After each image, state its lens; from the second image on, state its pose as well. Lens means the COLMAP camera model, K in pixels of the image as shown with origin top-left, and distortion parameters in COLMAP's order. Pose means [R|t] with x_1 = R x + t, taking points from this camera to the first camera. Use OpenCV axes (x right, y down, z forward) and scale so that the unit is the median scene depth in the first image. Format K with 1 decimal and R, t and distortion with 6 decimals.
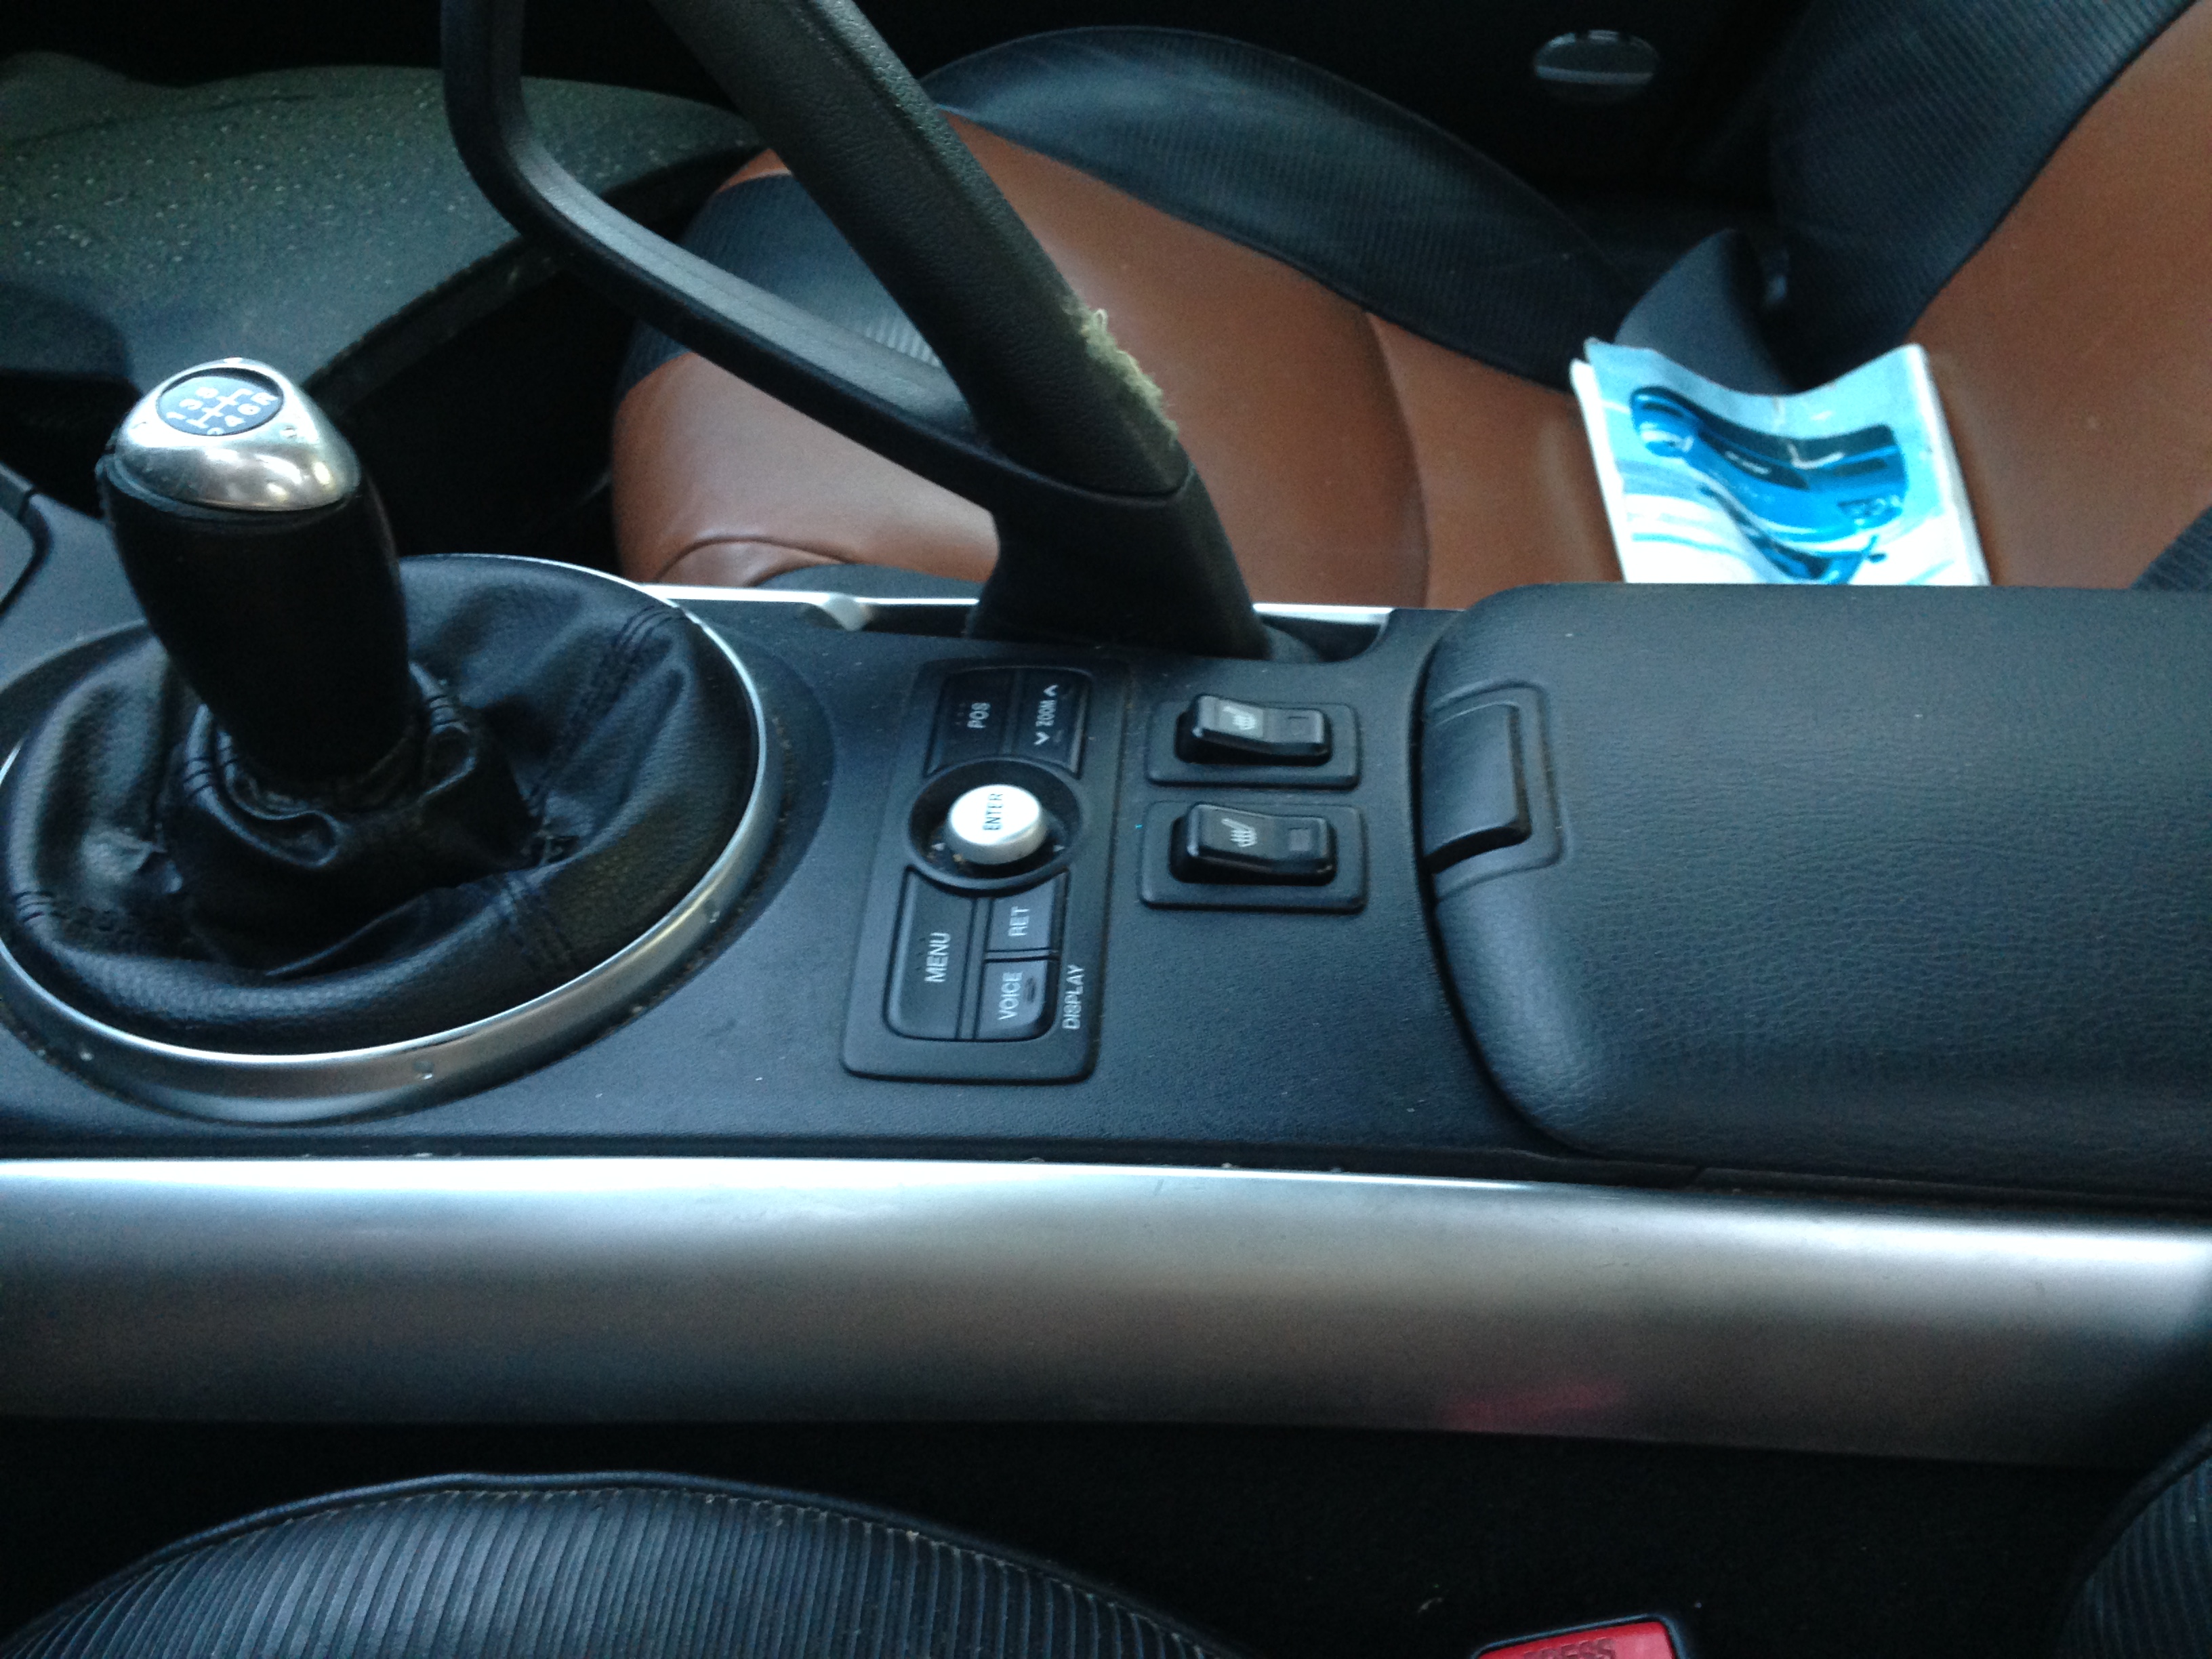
lens RADIAL K [[2156.8, 0, 1106.0], [0, 2156.8, 829.5], [0, 0, 1]] dist [0.090373, 0.002950]
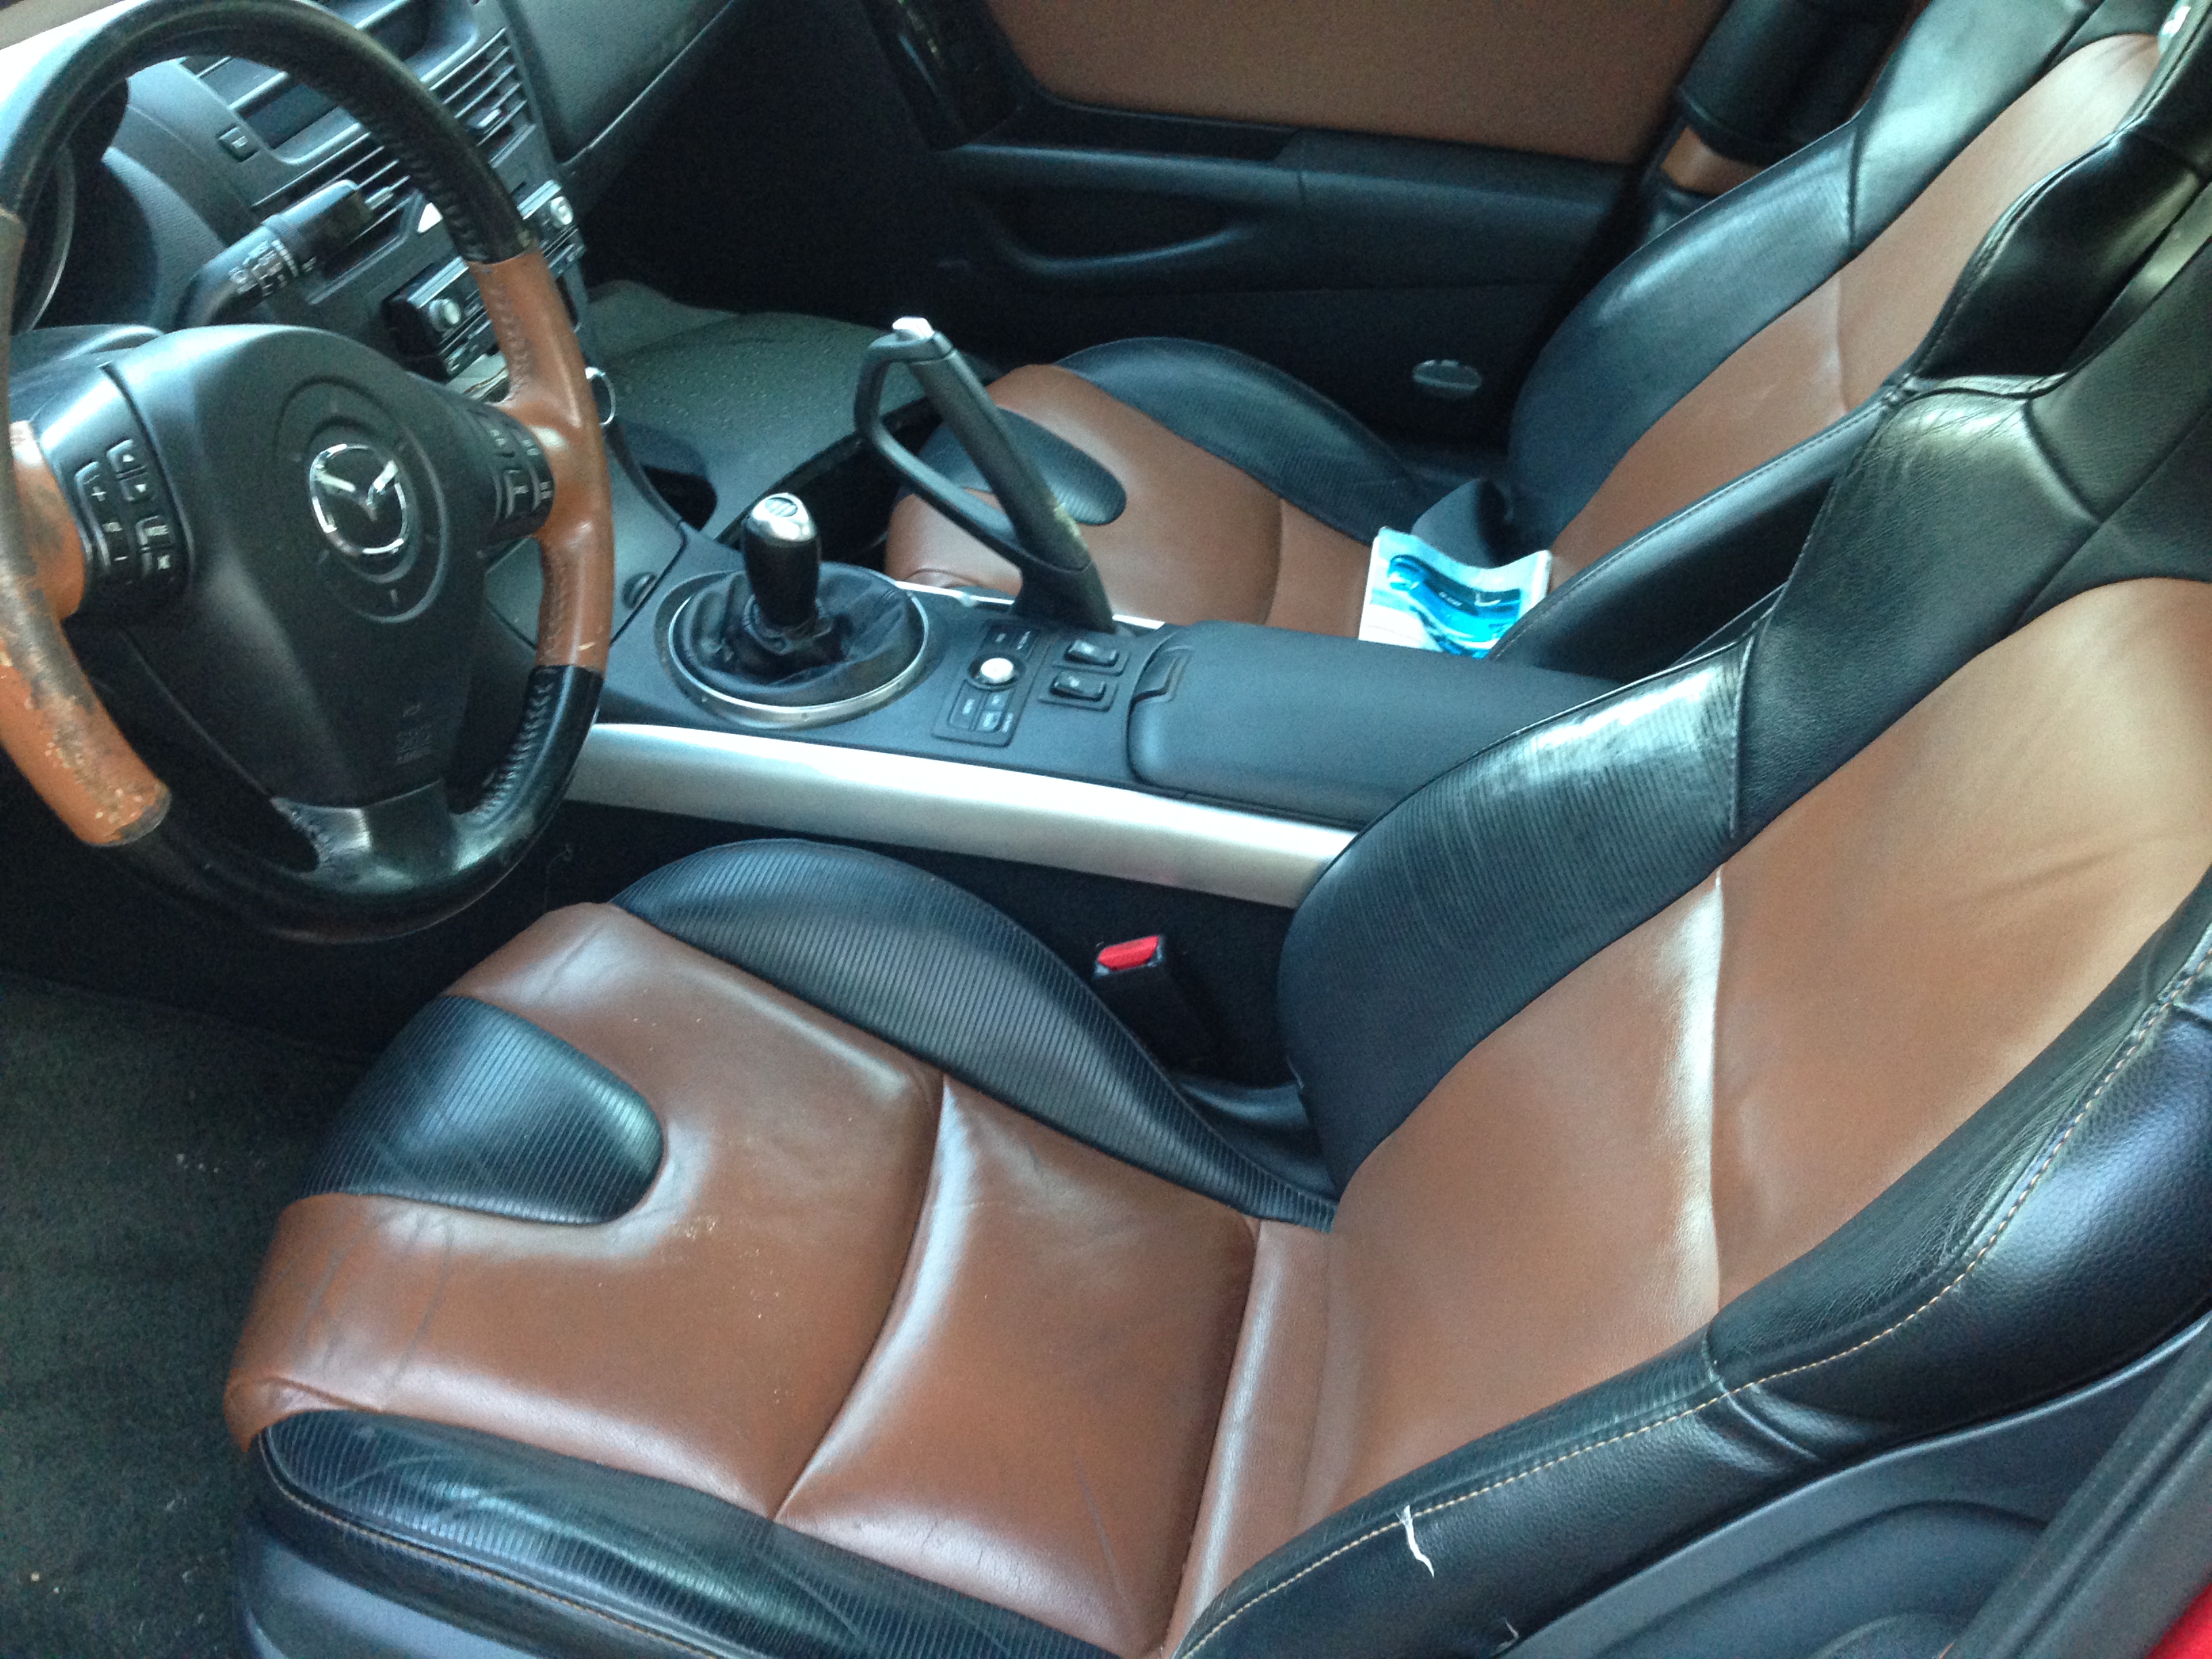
lens RADIAL K [[2298.9, 0, 1059.7], [0, 2298.9, 833.3], [0, 0, 1]] dist [0.080615, -0.009911]
pose [[0.982606, 0.137575, -0.124730, 0.412787], [-0.142874, 0.989138, -0.034541, 0.283184], [0.118624, 0.051761, 0.991589, -1.902163]]
